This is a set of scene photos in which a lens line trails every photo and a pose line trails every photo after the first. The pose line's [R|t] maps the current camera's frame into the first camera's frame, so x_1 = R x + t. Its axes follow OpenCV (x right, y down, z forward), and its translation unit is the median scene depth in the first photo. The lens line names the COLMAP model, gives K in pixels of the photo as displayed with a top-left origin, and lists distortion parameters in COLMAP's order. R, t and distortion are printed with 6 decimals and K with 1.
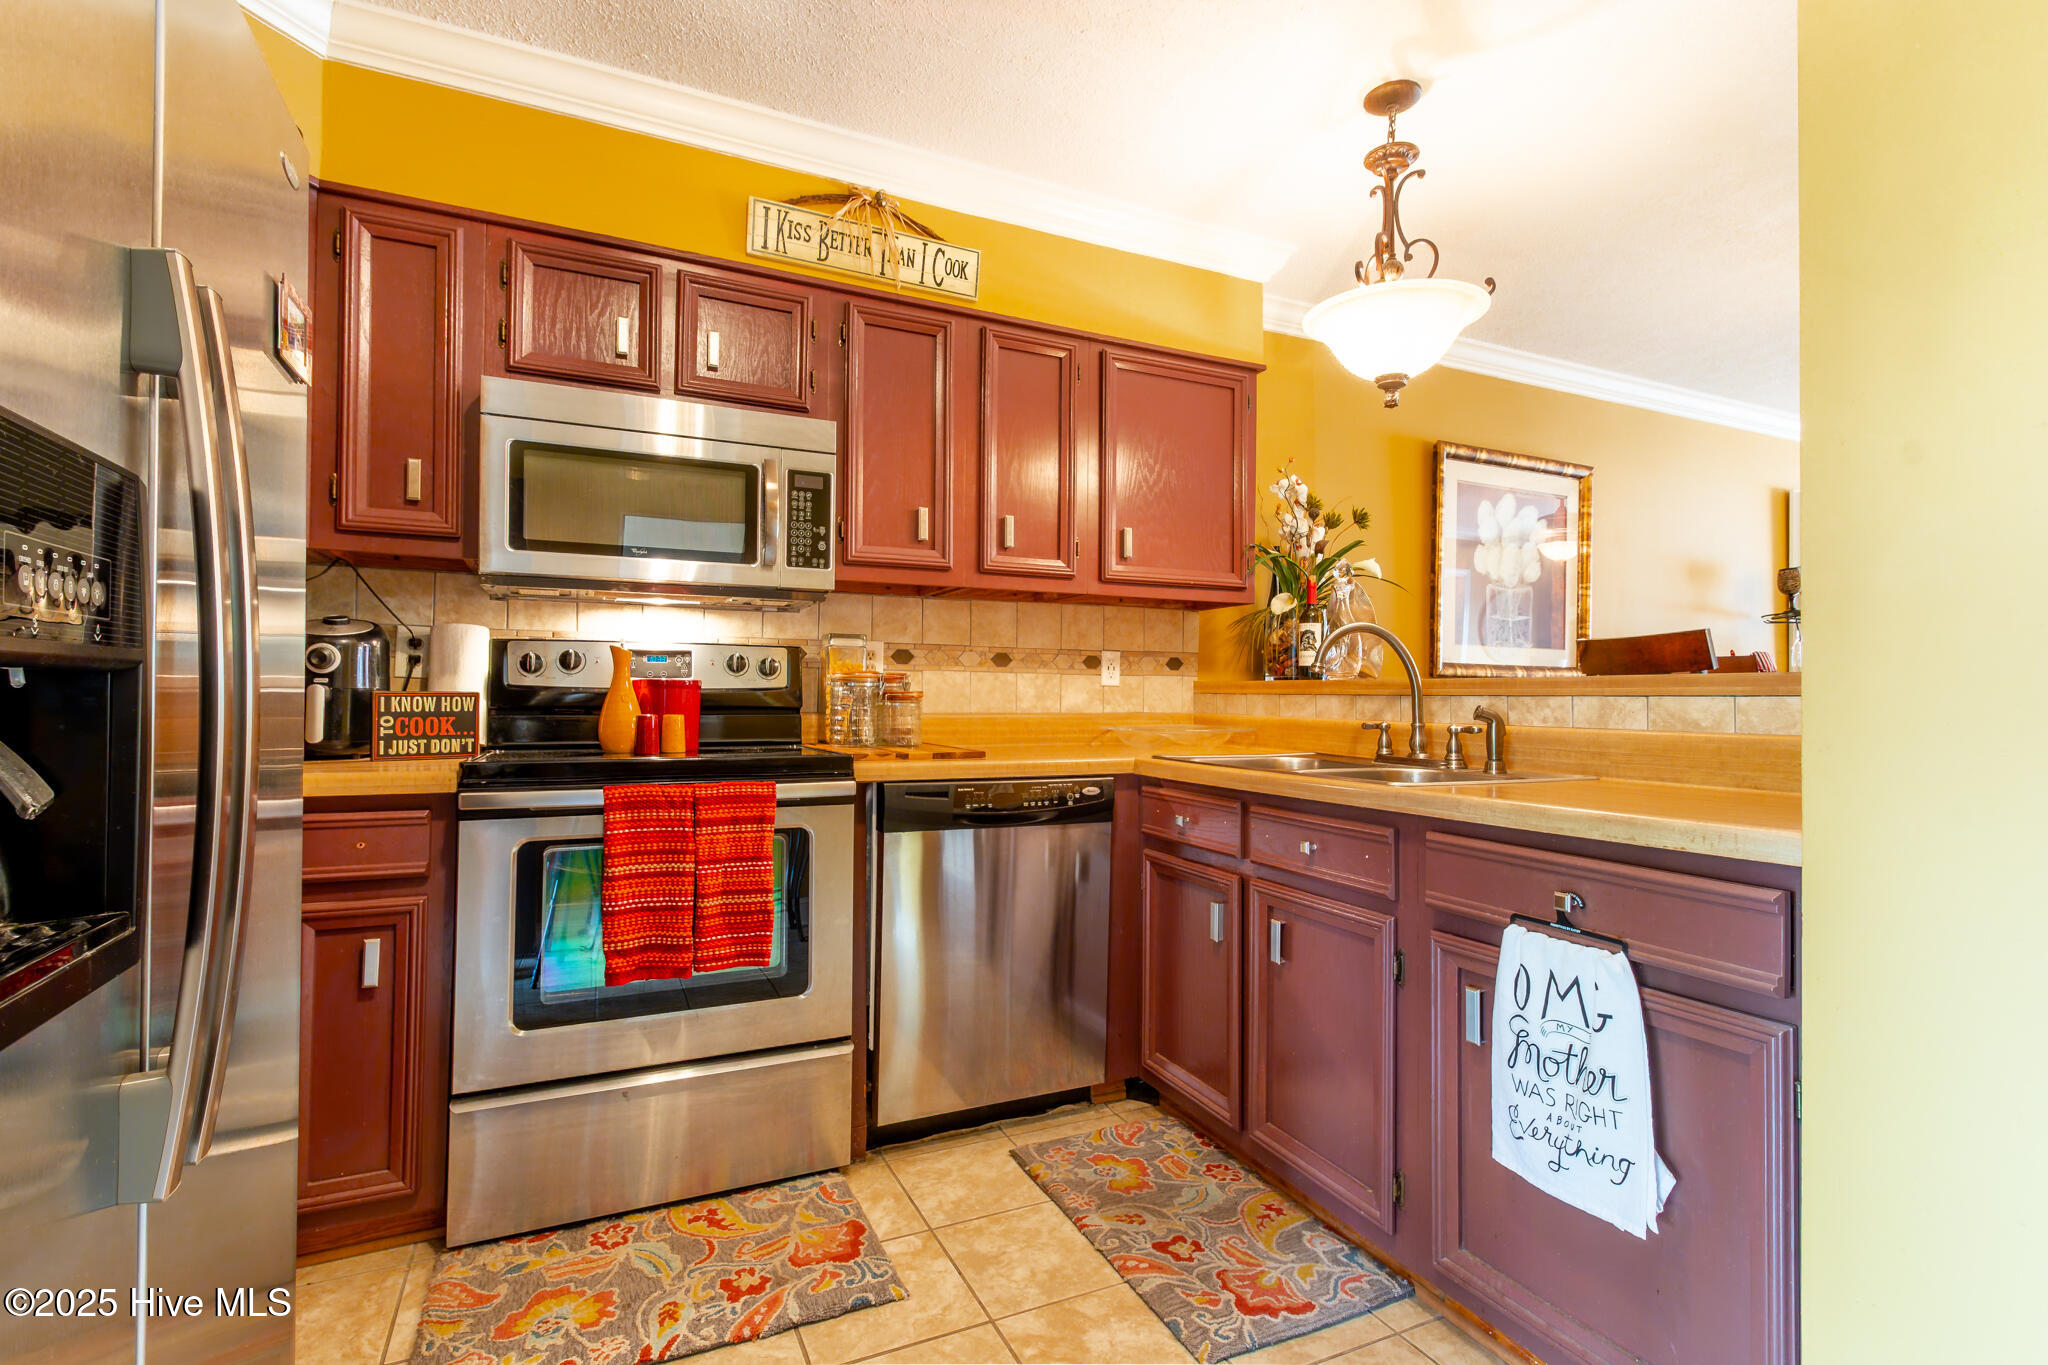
lens RADIAL K [[955.7, 0, 1009.2], [0, 955.7, 678.1], [0, 0, 1]] dist [0.015710, -0.010934]
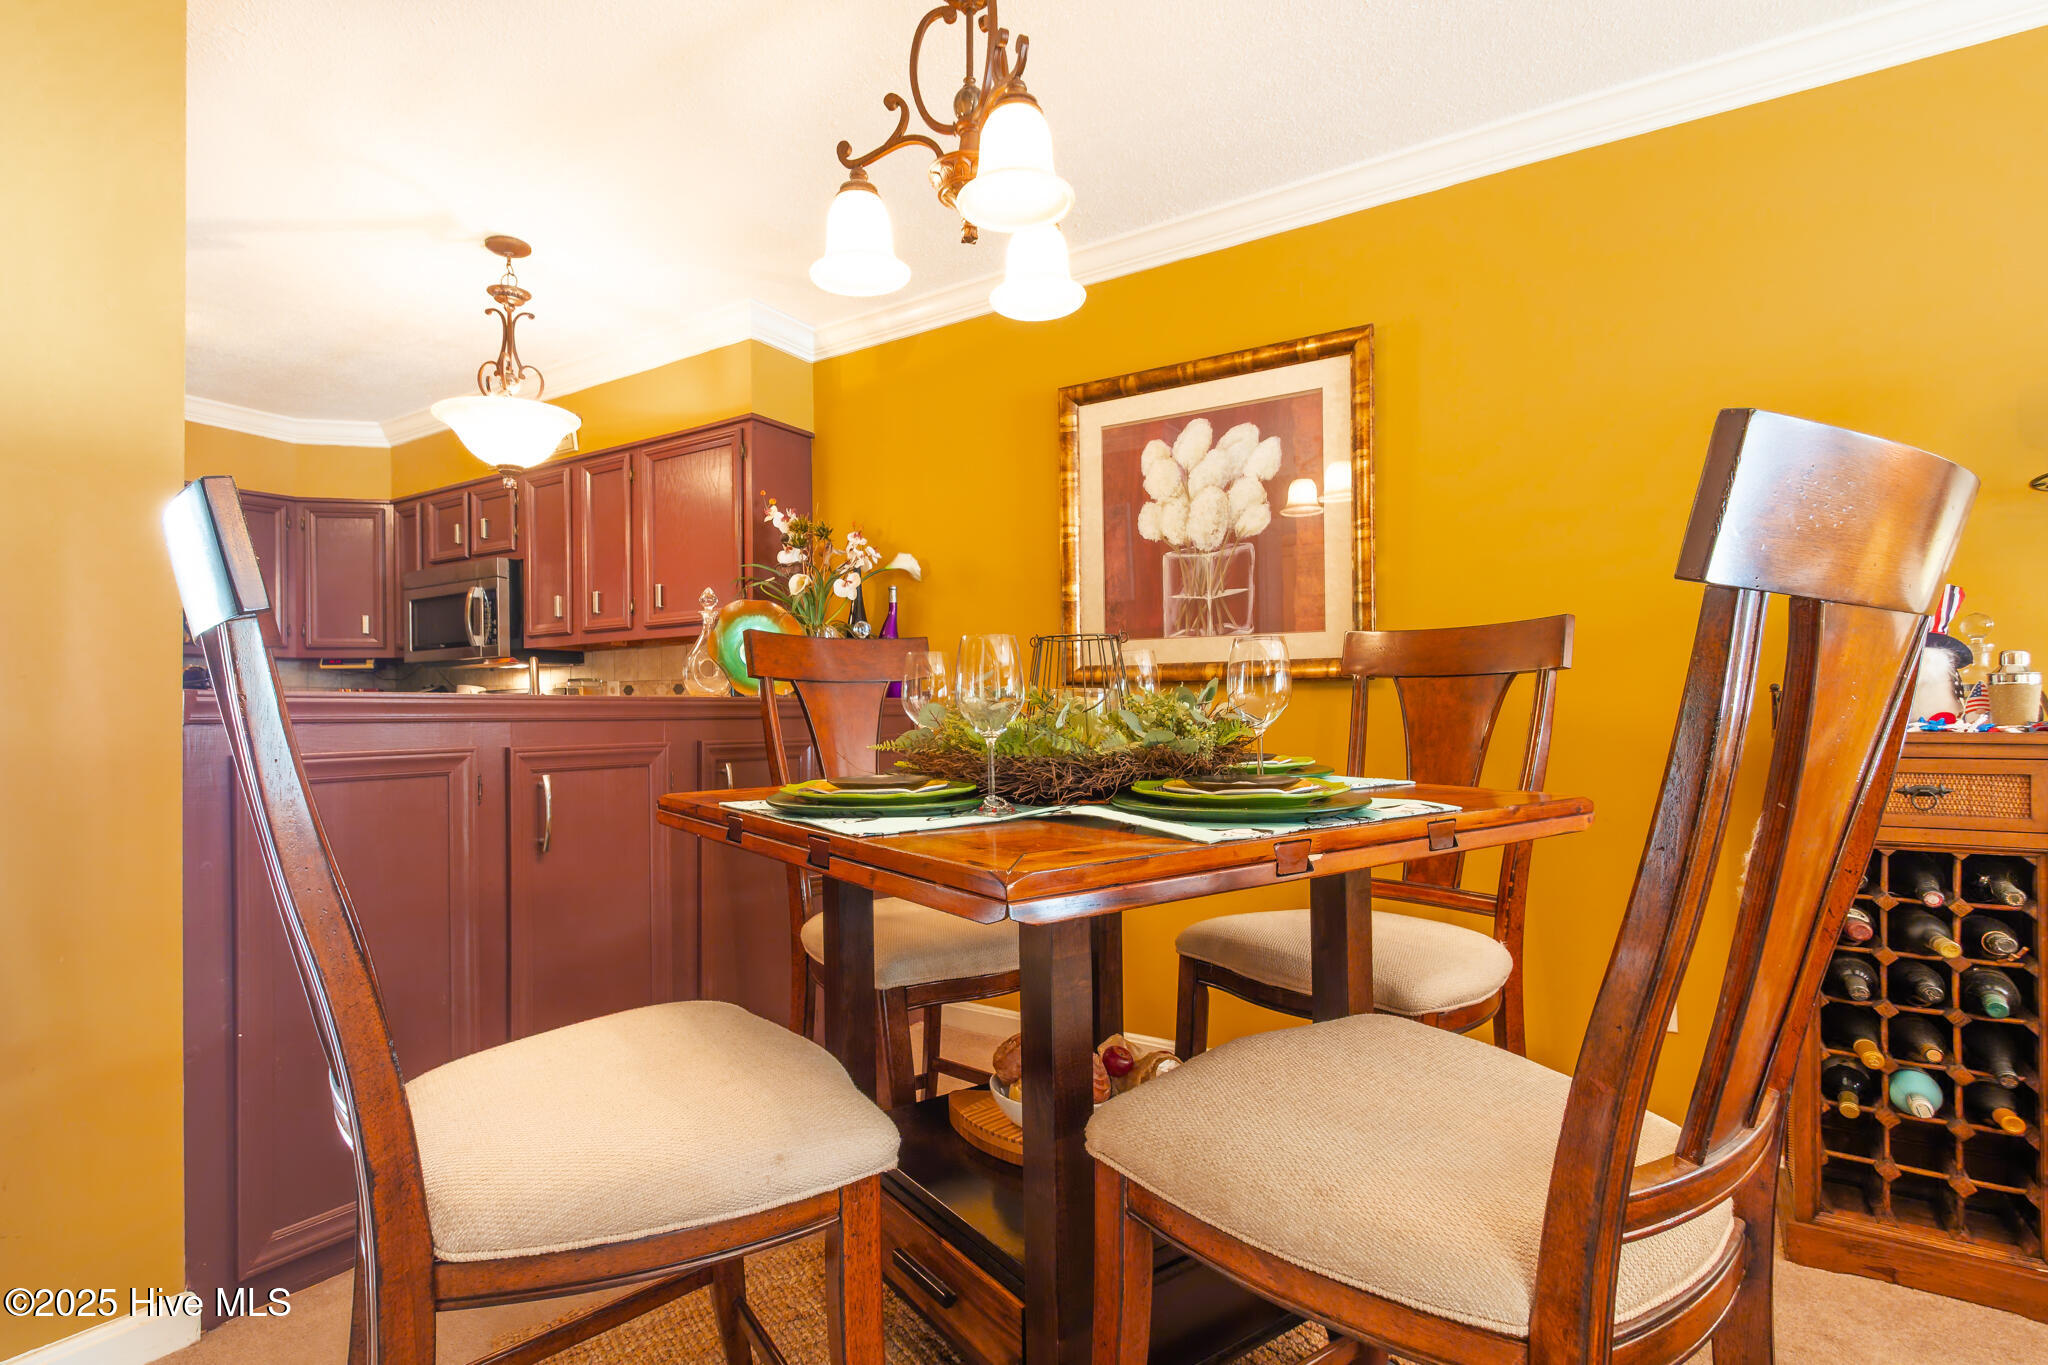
lens RADIAL K [[955.7, 0, 1025.1], [0, 955.7, 694.6], [0, 0, 1]] dist [0.015710, -0.010934]
pose [[0.540278, -0.027309, -0.841043, 1.701749], [0.028303, 0.999497, -0.014273, 0.025807], [0.841011, -0.016092, 0.540779, 0.843257]]
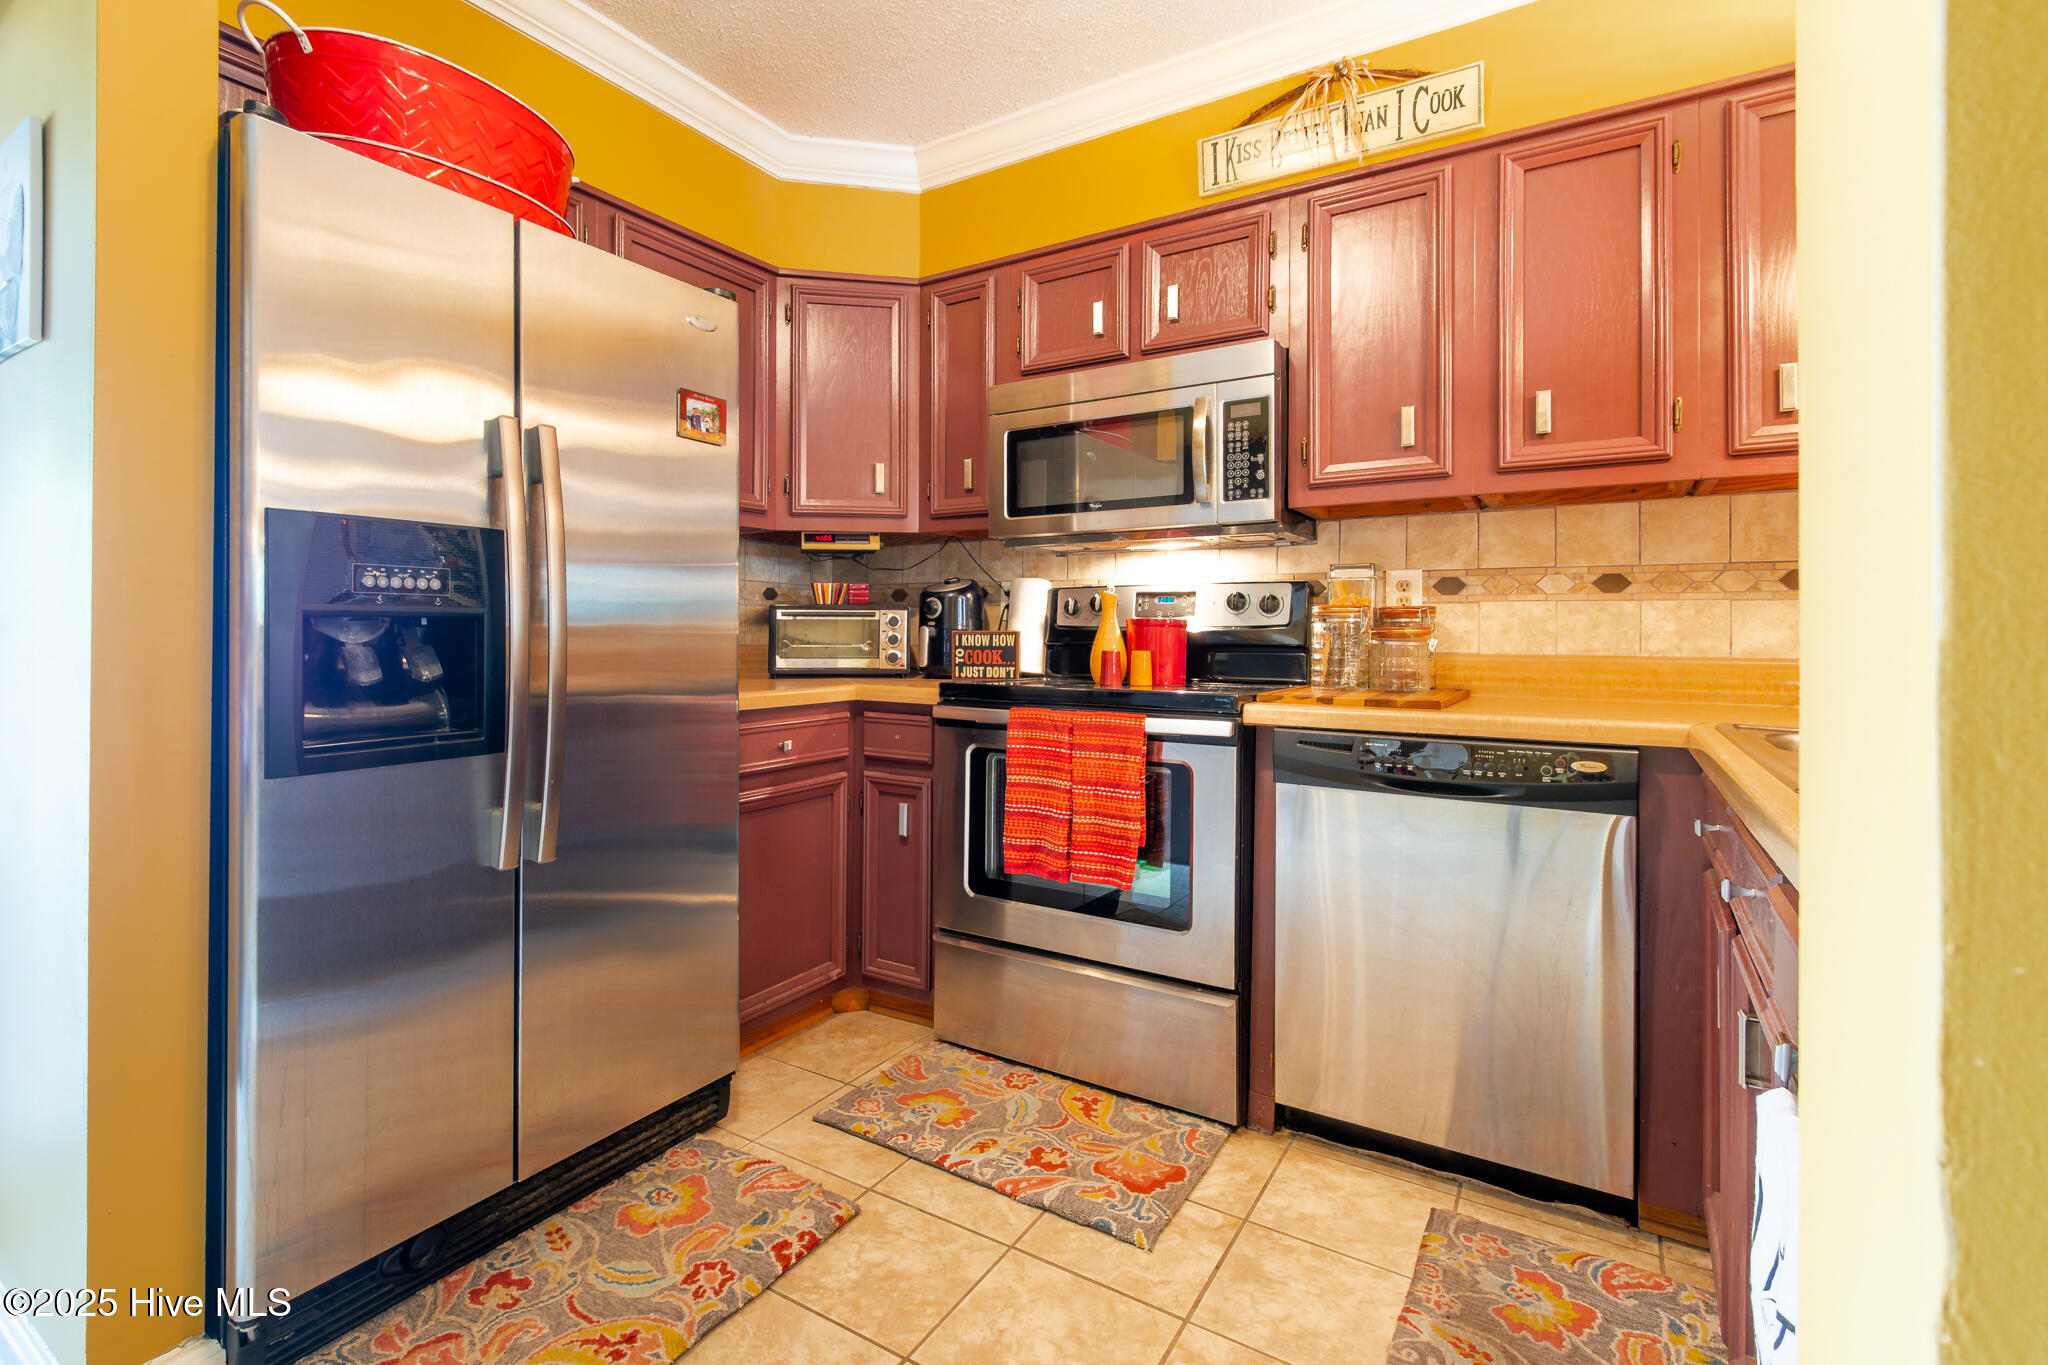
lens RADIAL K [[954.7, 0, 929.0], [0, 954.7, 624.0], [0, 0, 1]] dist [0.005821, -0.000018]
pose [[0.509483, -0.012128, -0.860395, 0.461404], [0.016661, 0.999852, -0.004228, 0.008331], [0.860319, -0.012181, 0.509610, 0.239915]]
